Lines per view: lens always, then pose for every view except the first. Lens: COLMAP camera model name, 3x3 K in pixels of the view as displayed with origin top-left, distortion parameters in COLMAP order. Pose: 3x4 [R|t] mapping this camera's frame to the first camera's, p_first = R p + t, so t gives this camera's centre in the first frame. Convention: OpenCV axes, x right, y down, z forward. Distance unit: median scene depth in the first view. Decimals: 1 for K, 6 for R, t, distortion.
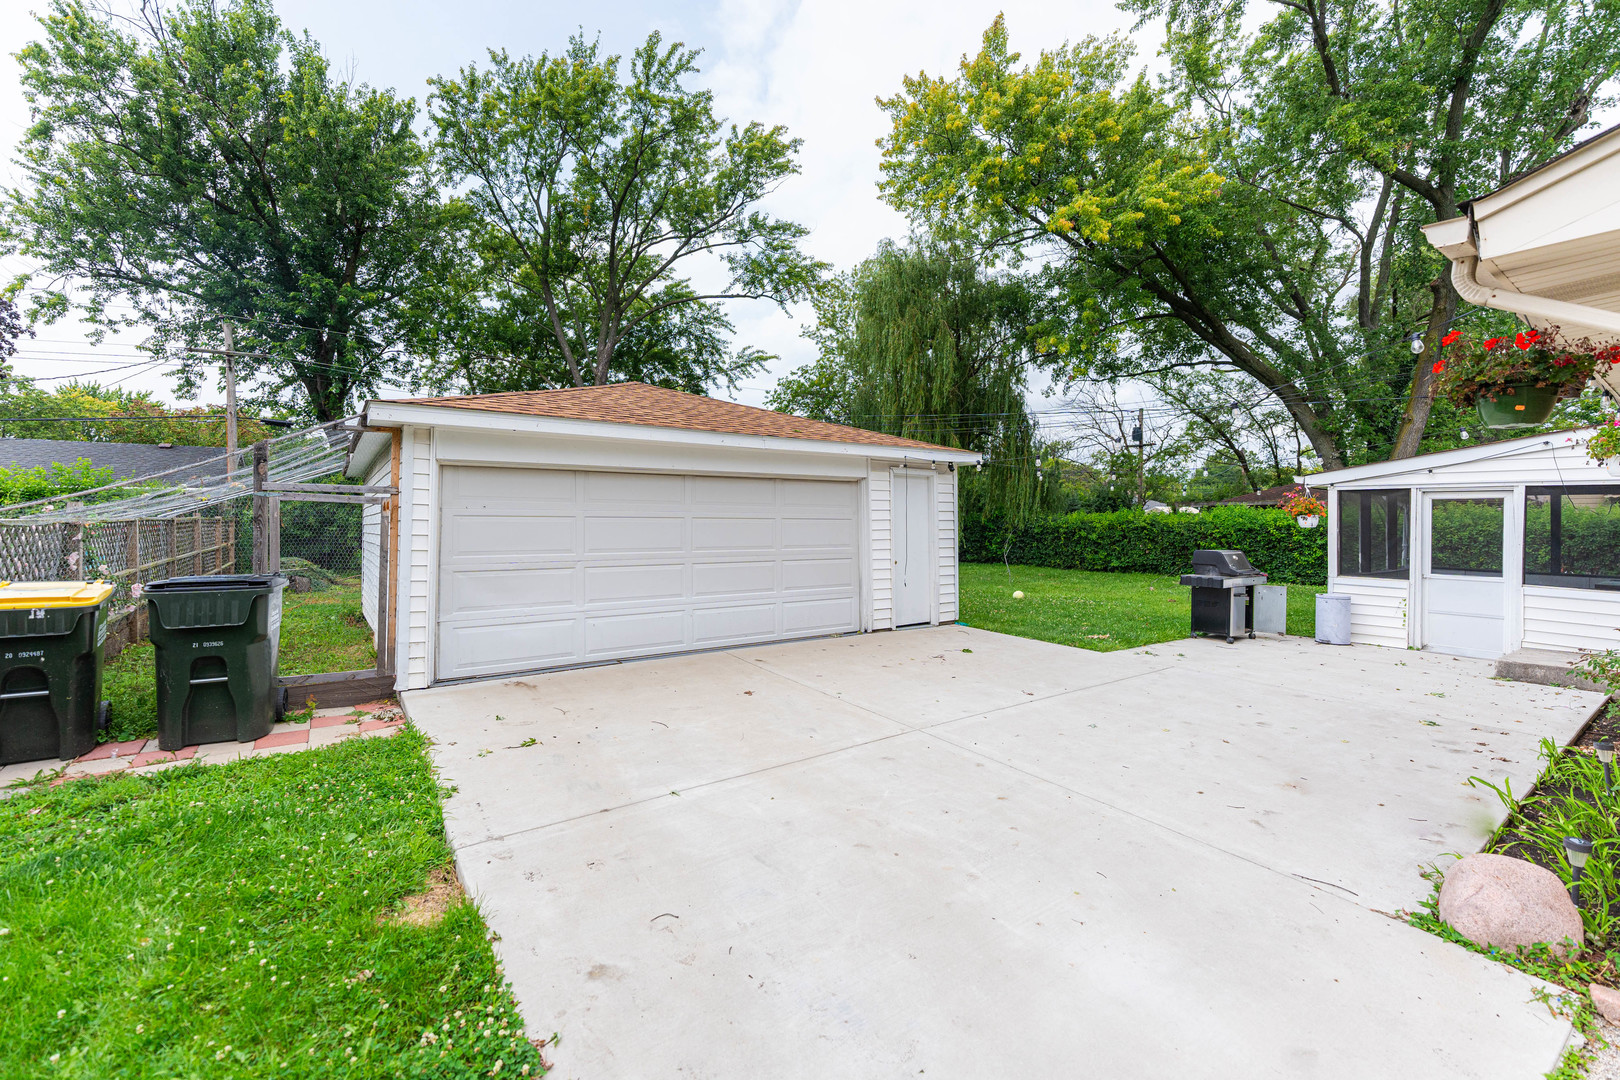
lens RADIAL K [[667.6, 0, 784.7], [0, 667.6, 524.9], [0, 0, 1]] dist [0.001859, 0.000324]
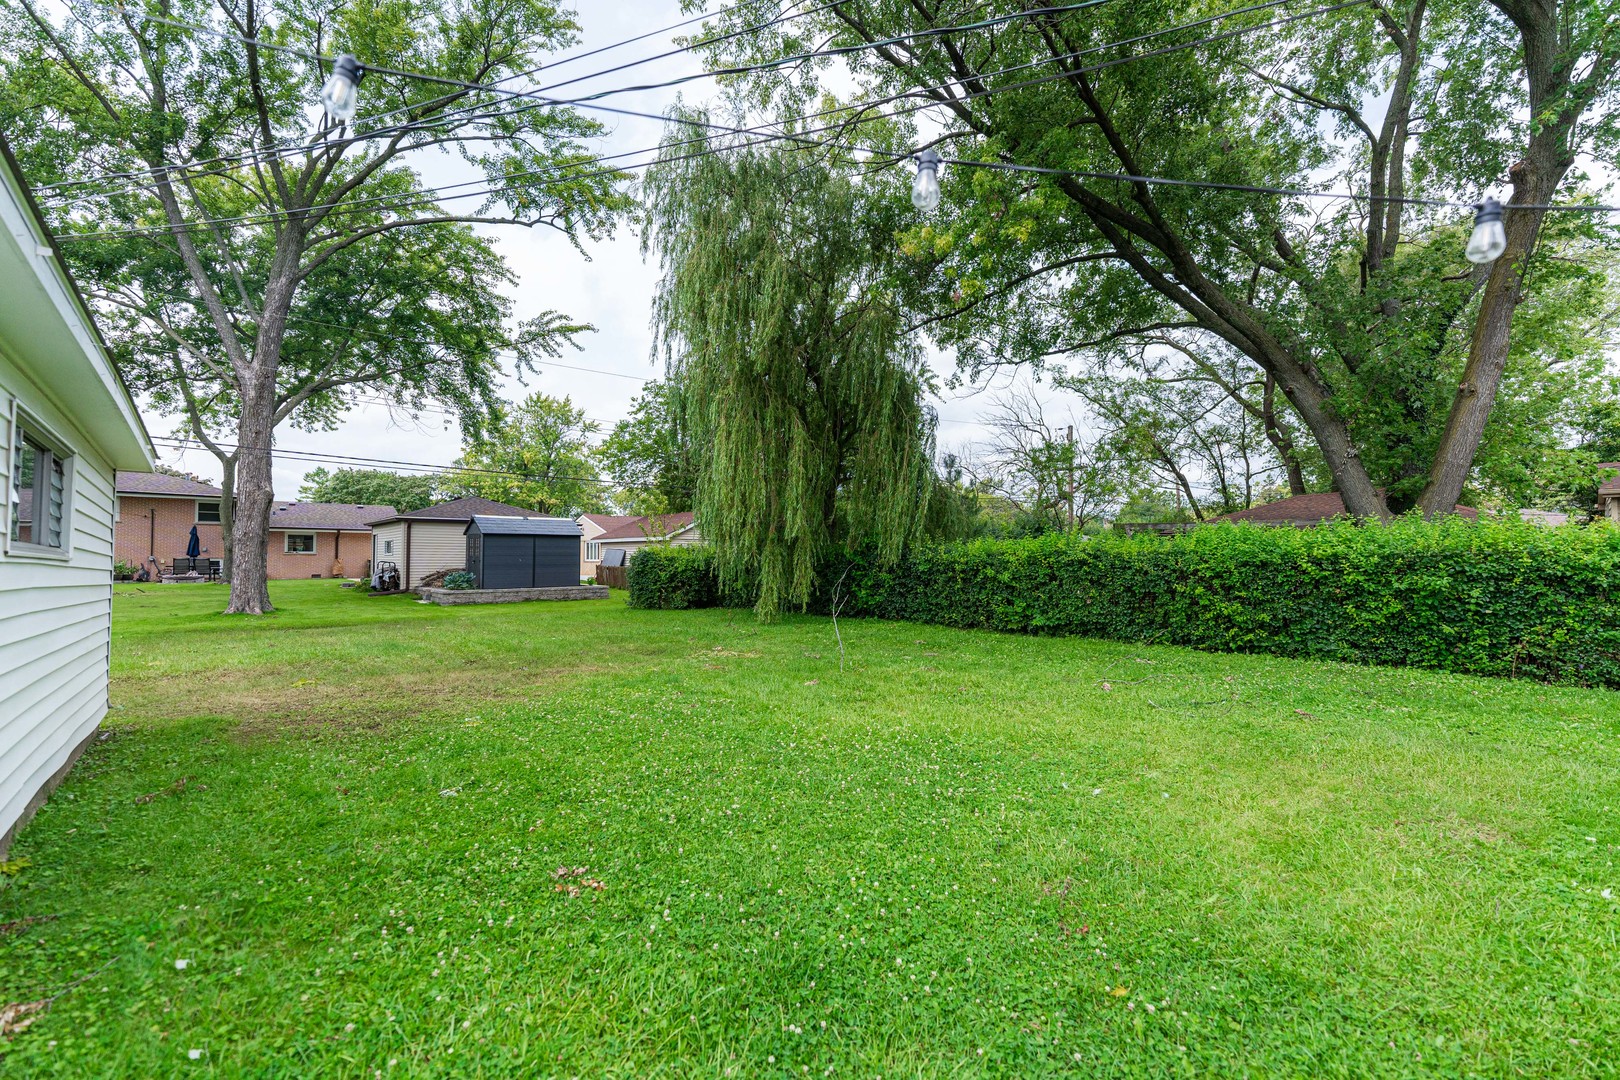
lens RADIAL K [[661.0, 0, 813.3], [0, 661.0, 543.4], [0, 0, 1]] dist [0.001101, 0.000019]
pose [[0.992717, 0.000197, 0.120469, 0.221242], [0.003719, 0.999472, -0.032285, 0.005884], [-0.120412, 0.032498, 0.992192, 0.430814]]
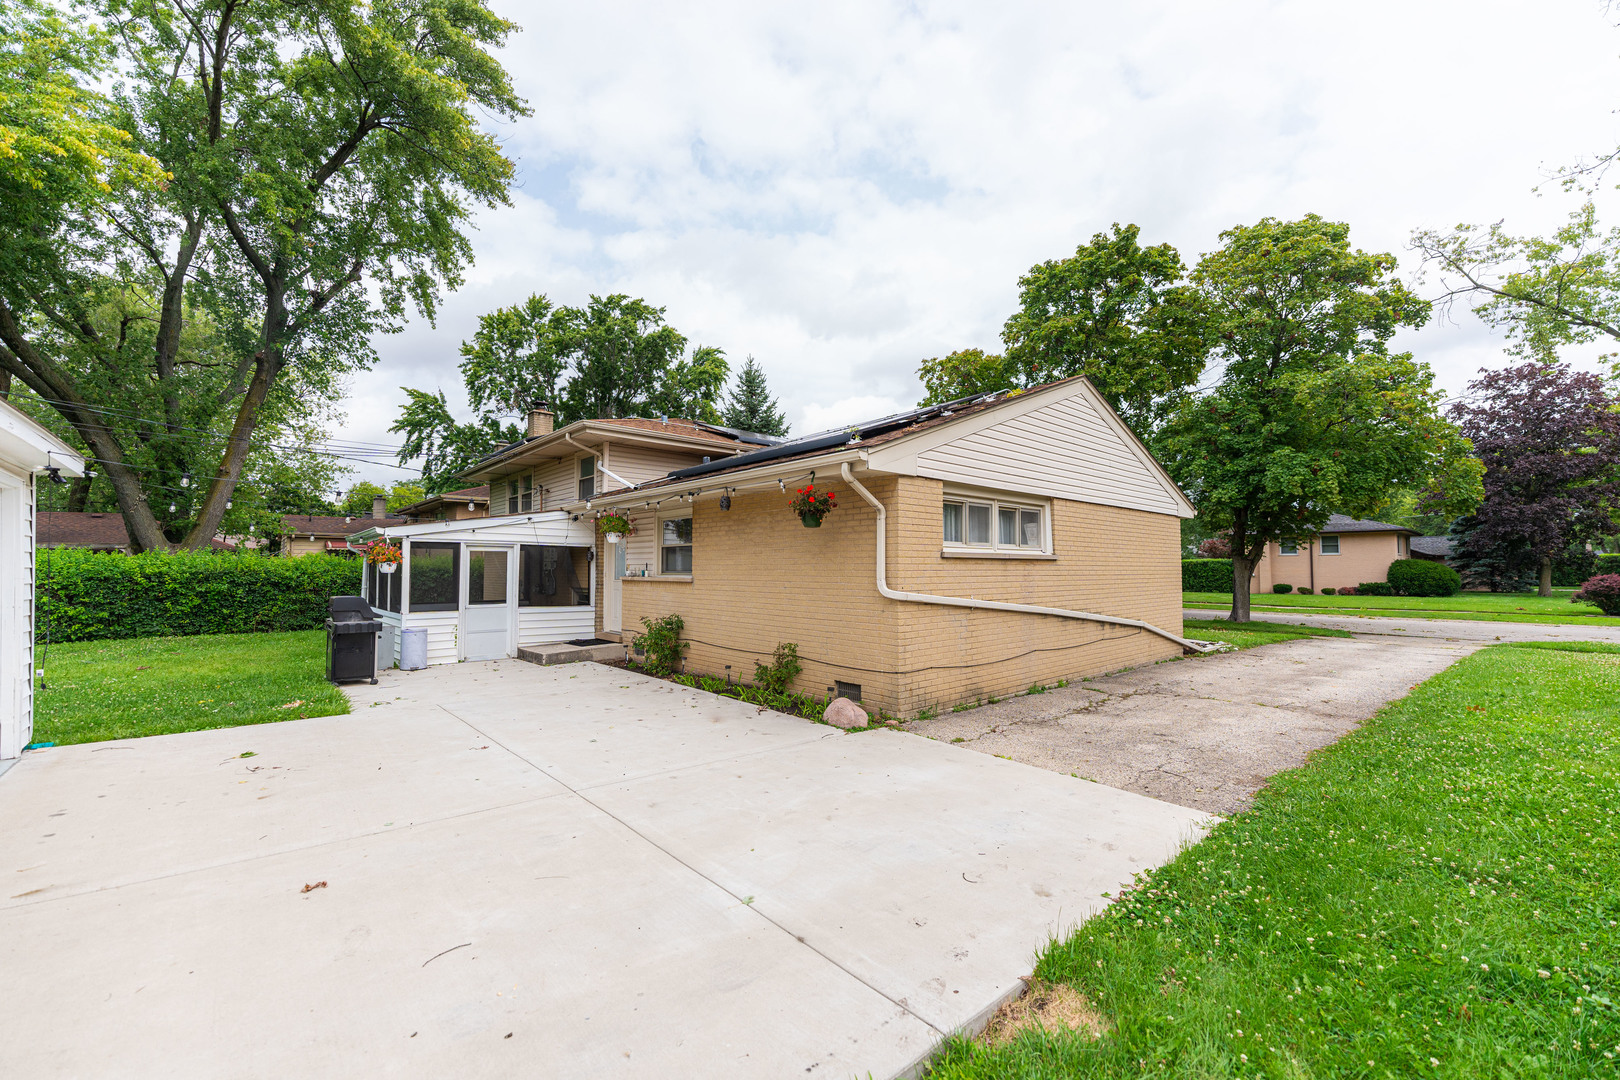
lens RADIAL K [[645.6, 0, 810.0], [0, 645.6, 540.0], [0, 0, 1]] dist [0.001360, 0.000263]
pose [[-0.127018, 0.038562, 0.991151, -0.191438], [0.009662, 0.999245, -0.037639, -0.001684], [-0.991853, 0.004796, -0.127295, 0.200677]]
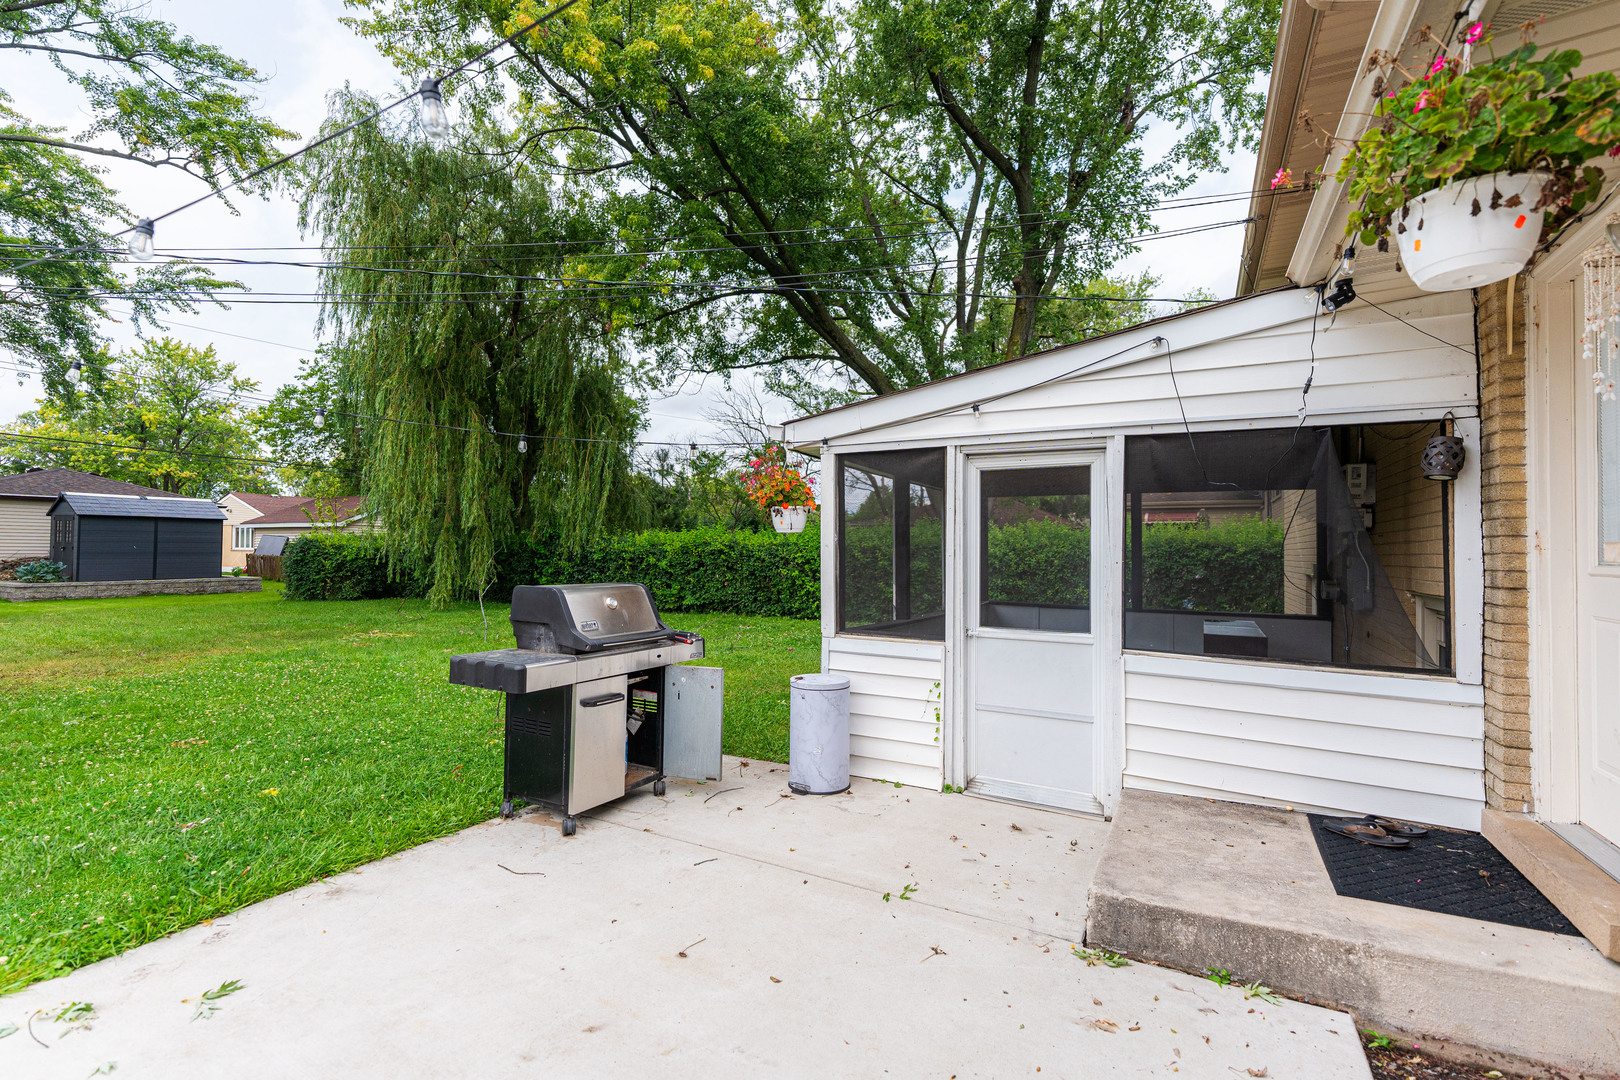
lens RADIAL K [[704.9, 0, 811.7], [0, 704.9, 537.3], [0, 0, 1]] dist [-0.000202, -0.000025]
pose [[0.891048, 0.011802, 0.453756, 0.270174], [0.000495, 0.999636, -0.026972, 0.009678], [-0.453909, 0.024258, 0.890718, 0.259498]]
